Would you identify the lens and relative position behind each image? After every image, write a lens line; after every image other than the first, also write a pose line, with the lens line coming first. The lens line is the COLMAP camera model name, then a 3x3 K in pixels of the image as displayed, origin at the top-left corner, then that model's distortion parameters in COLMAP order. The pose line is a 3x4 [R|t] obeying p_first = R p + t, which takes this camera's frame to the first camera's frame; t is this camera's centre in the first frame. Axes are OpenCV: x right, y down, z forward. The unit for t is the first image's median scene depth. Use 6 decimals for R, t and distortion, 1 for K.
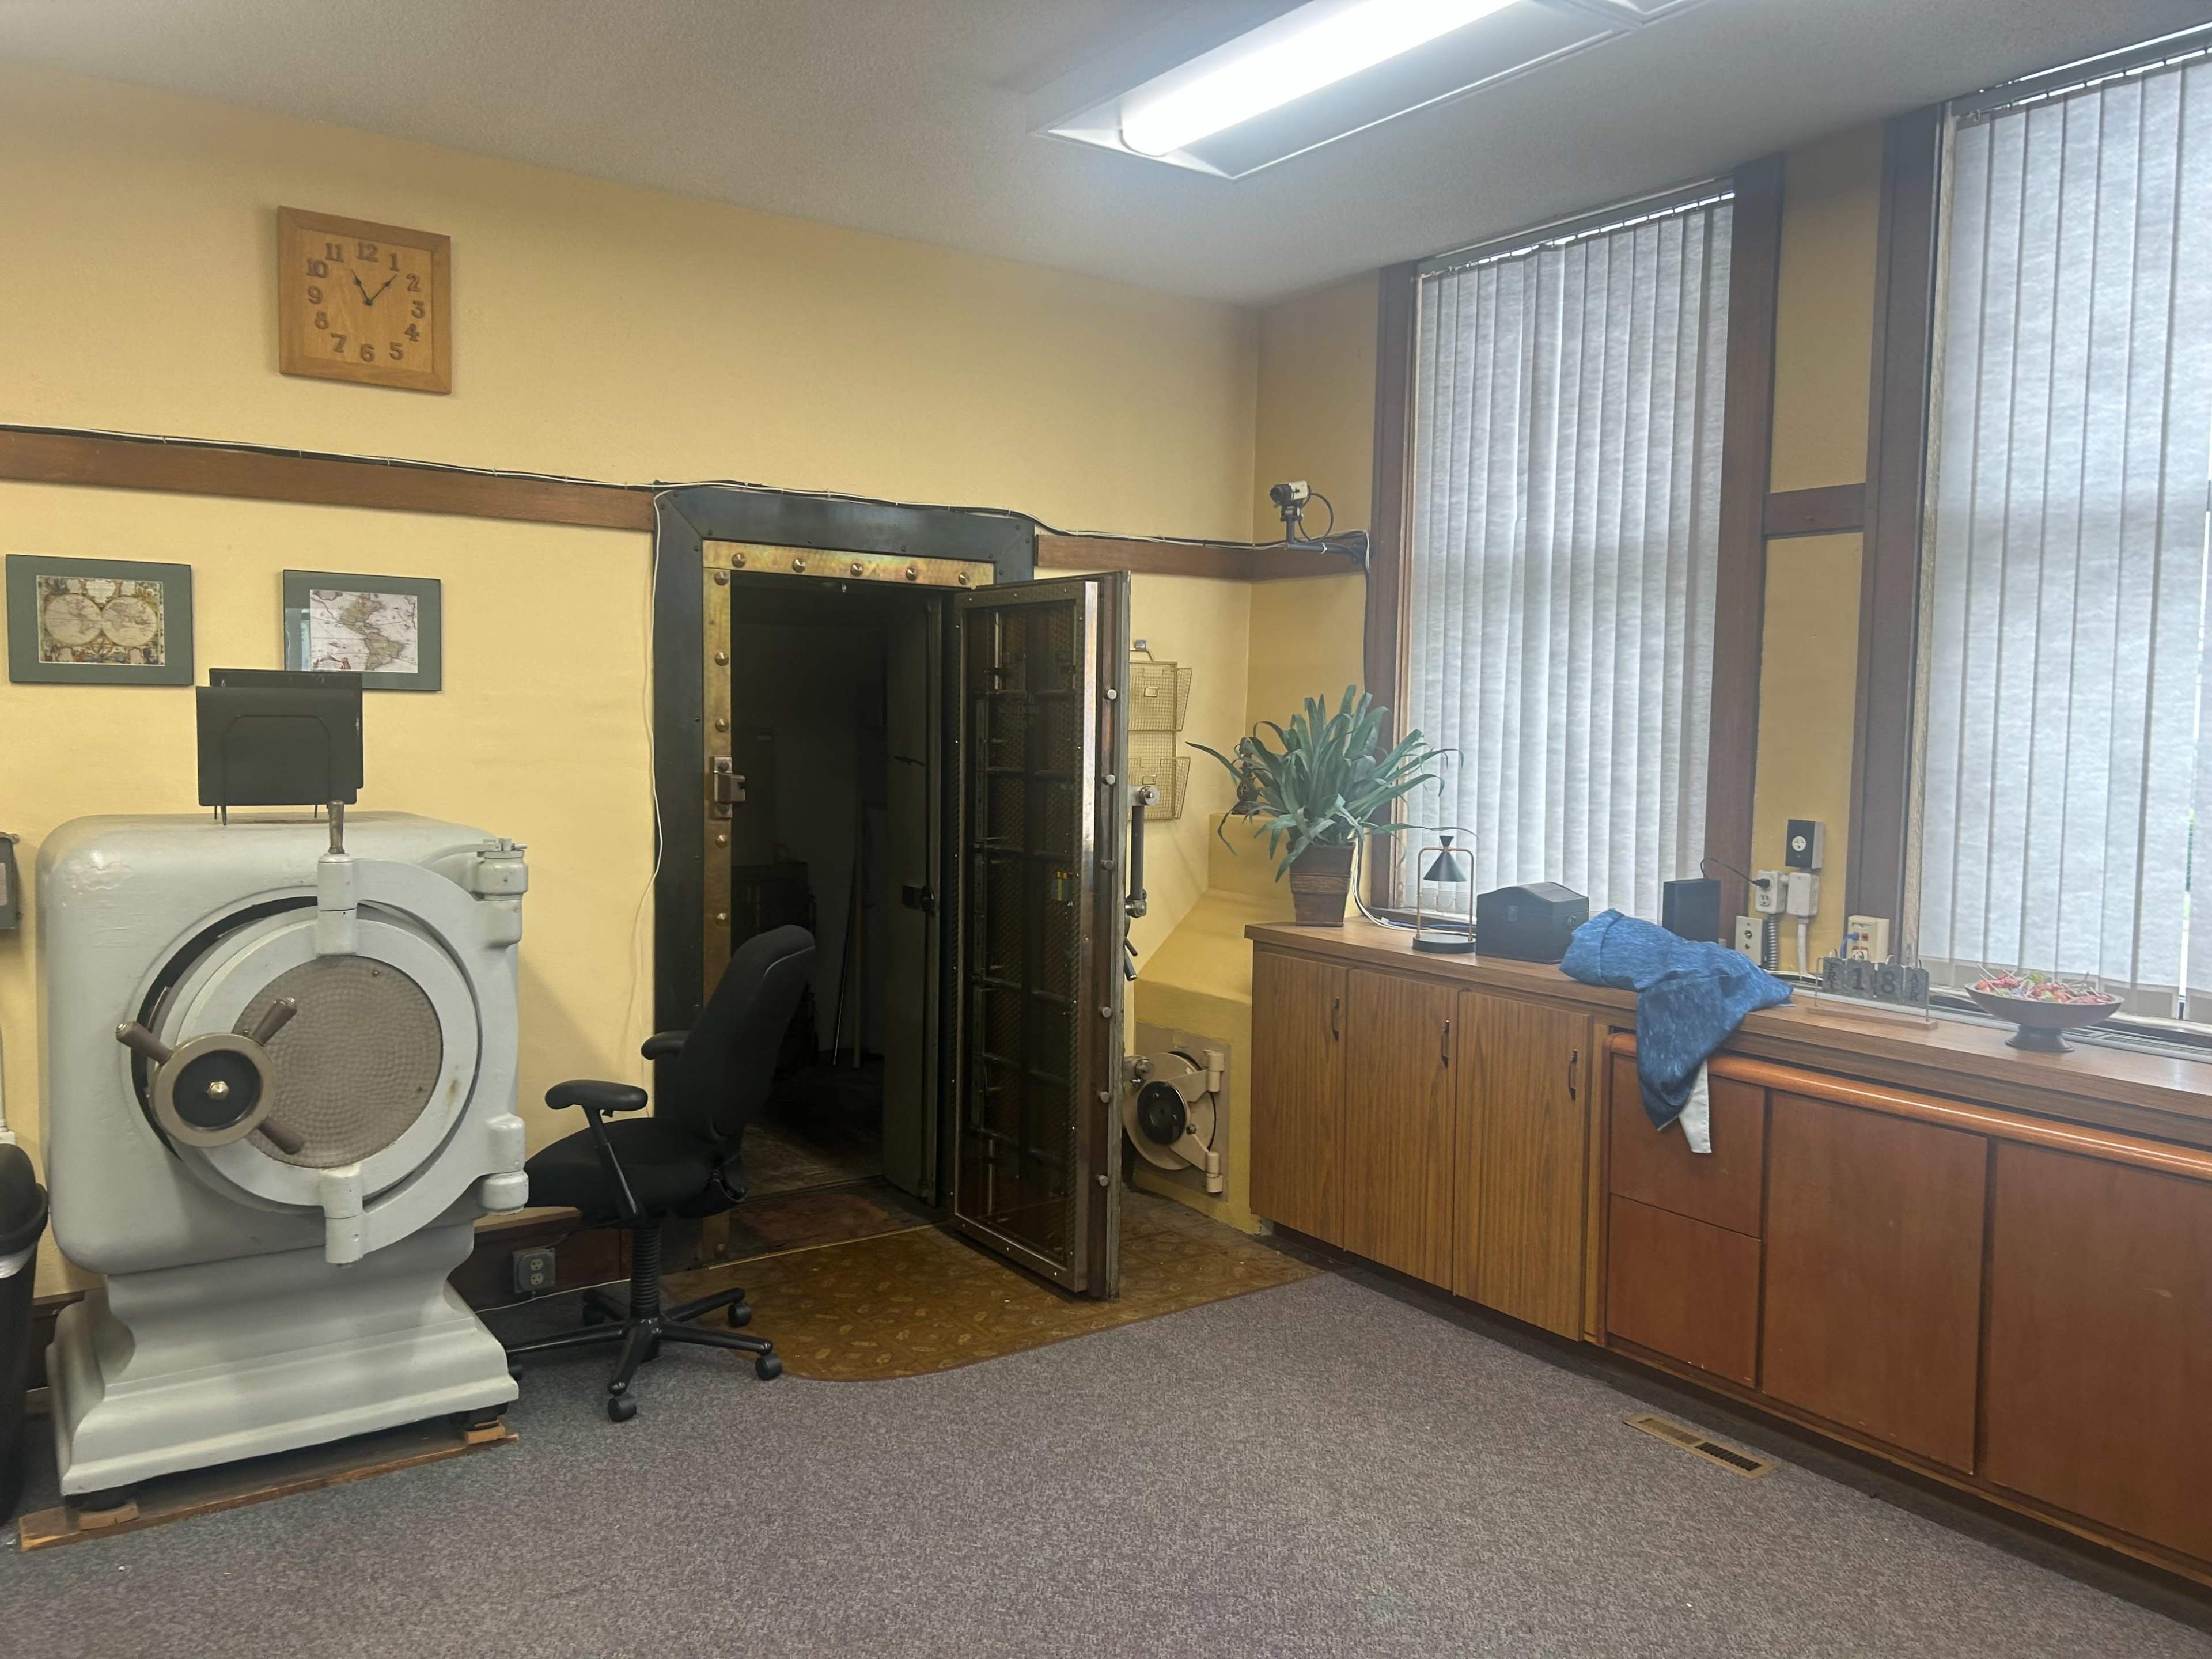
lens RADIAL K [[1657.4, 0, 1120.5], [0, 1657.4, 820.9], [0, 0, 1]] dist [0.033905, -0.040630]
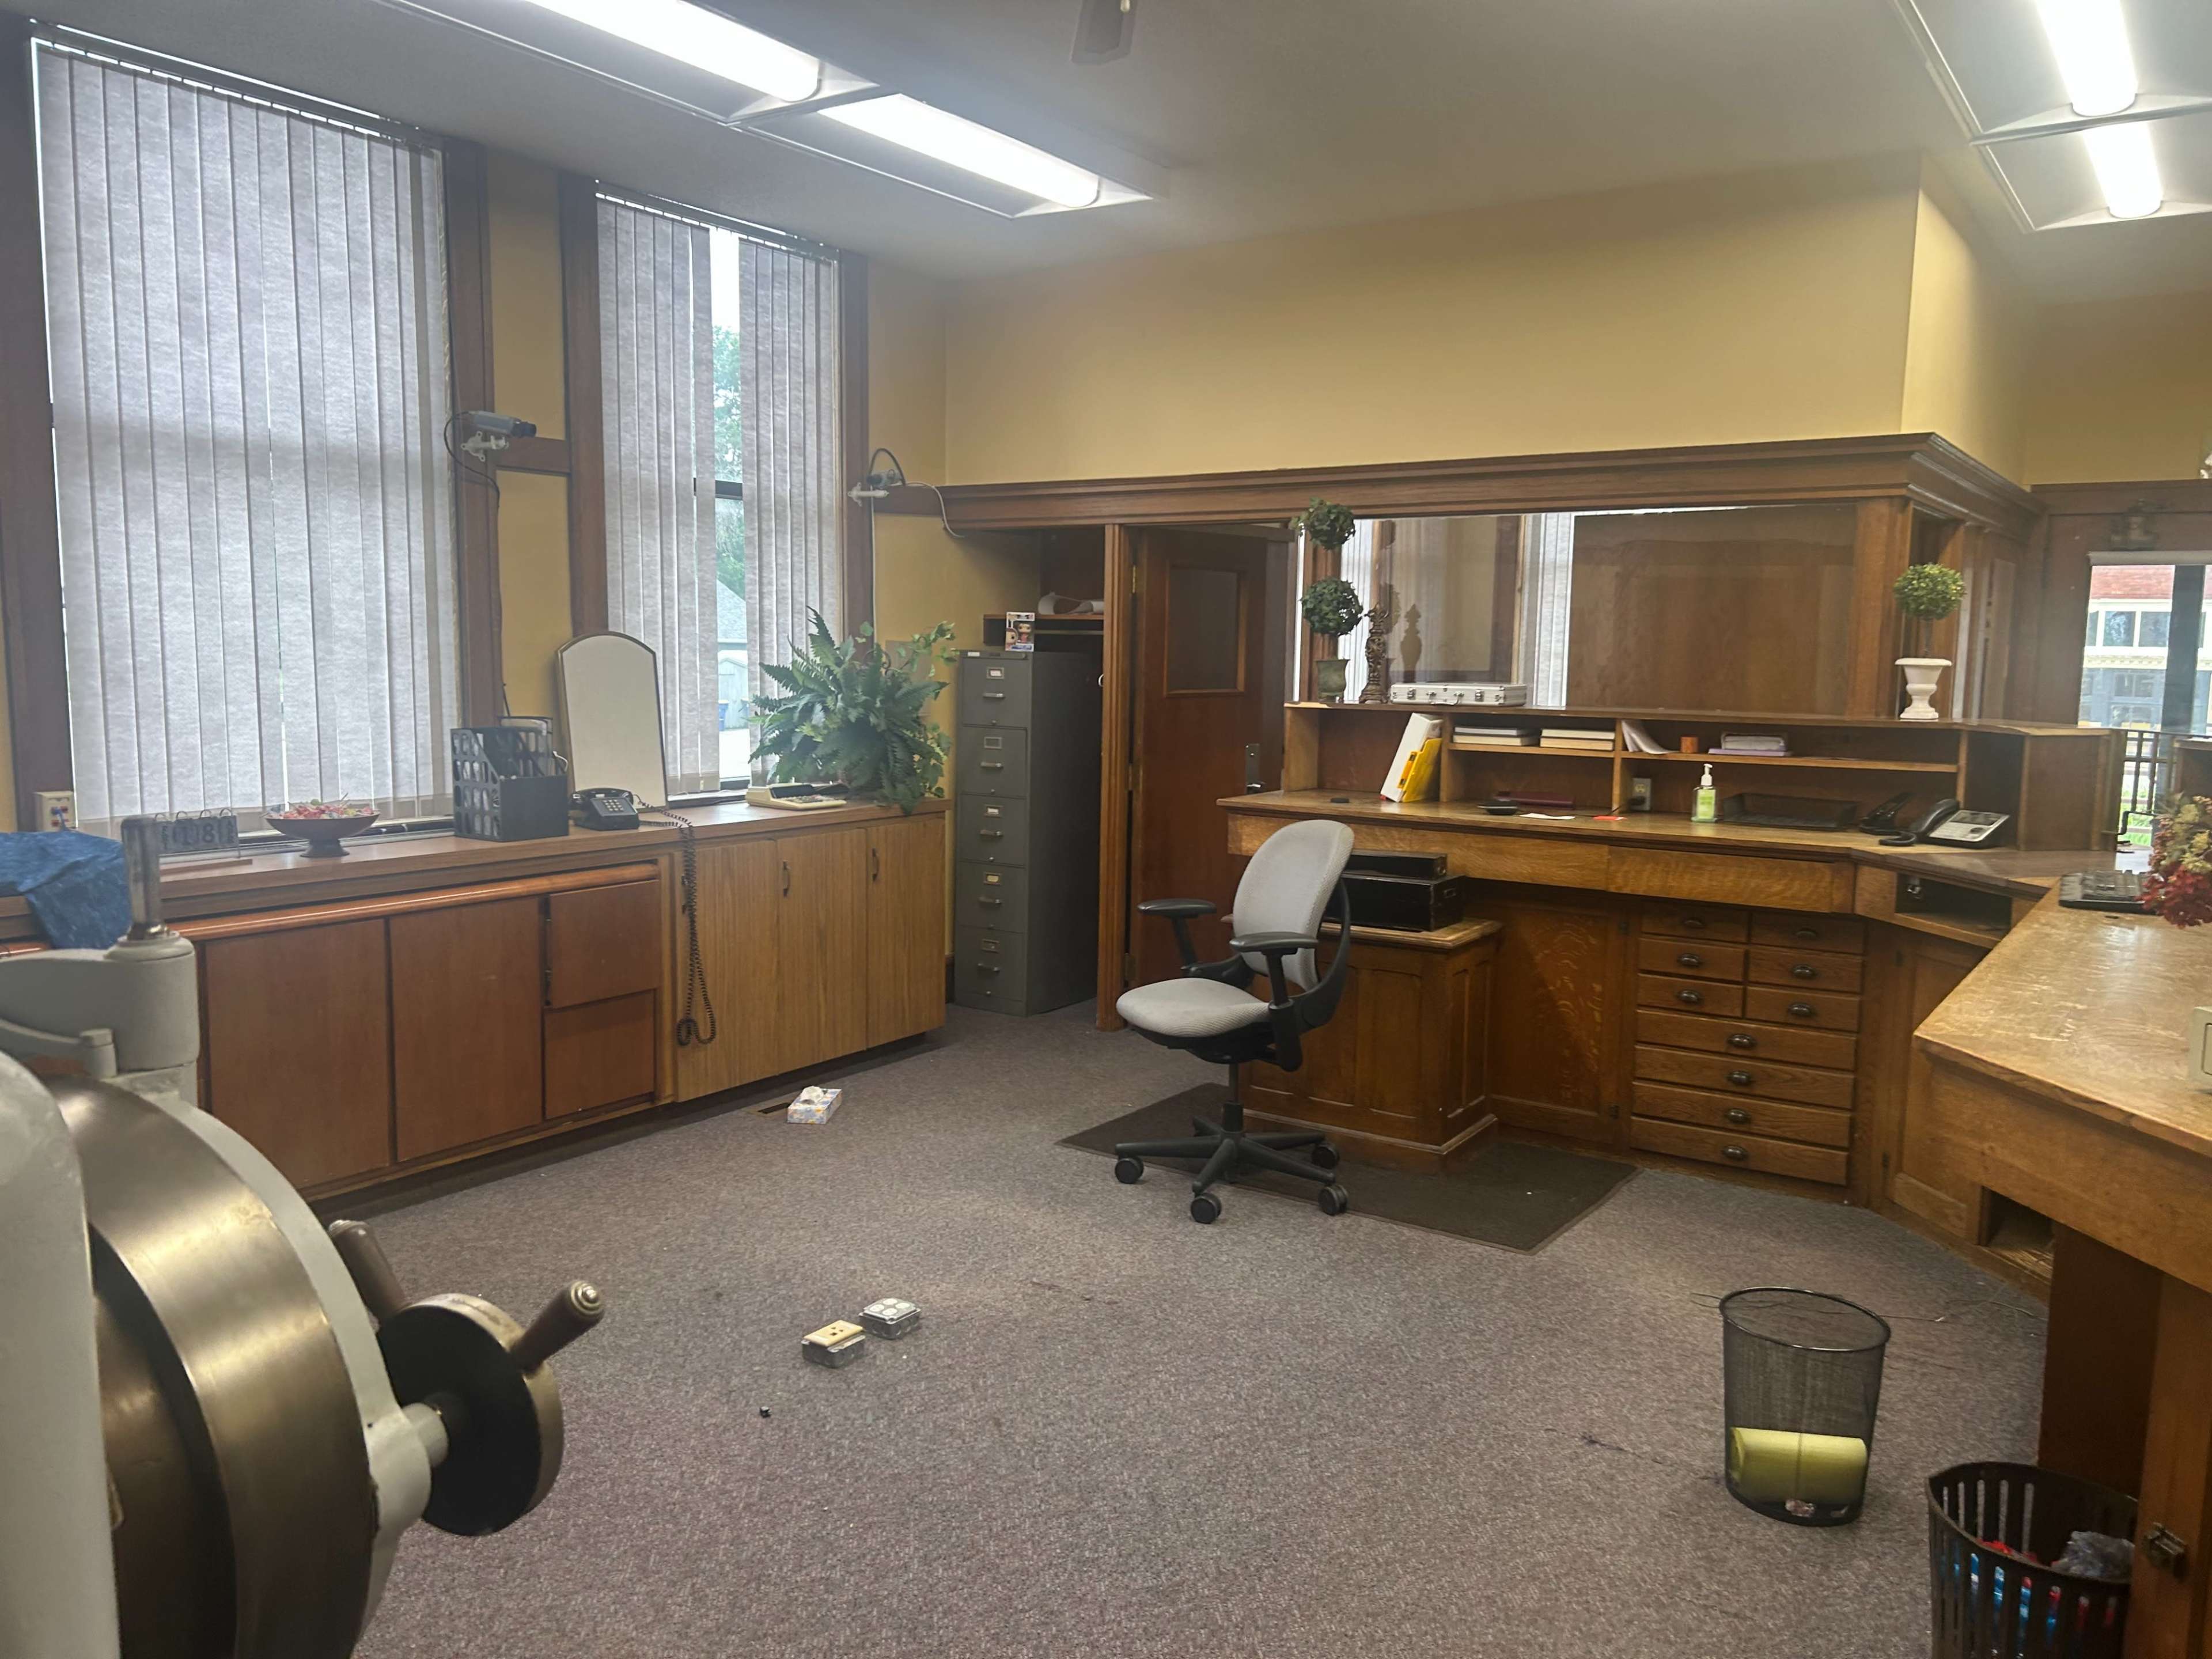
lens RADIAL K [[1657.4, 0, 1091.7], [0, 1657.4, 843.6], [0, 0, 1]] dist [0.033905, -0.040630]
pose [[-0.330644, -0.134614, 0.934106, -0.786007], [0.039081, 0.986973, 0.156066, -0.050632], [-0.942946, 0.088108, -0.321076, 0.745507]]
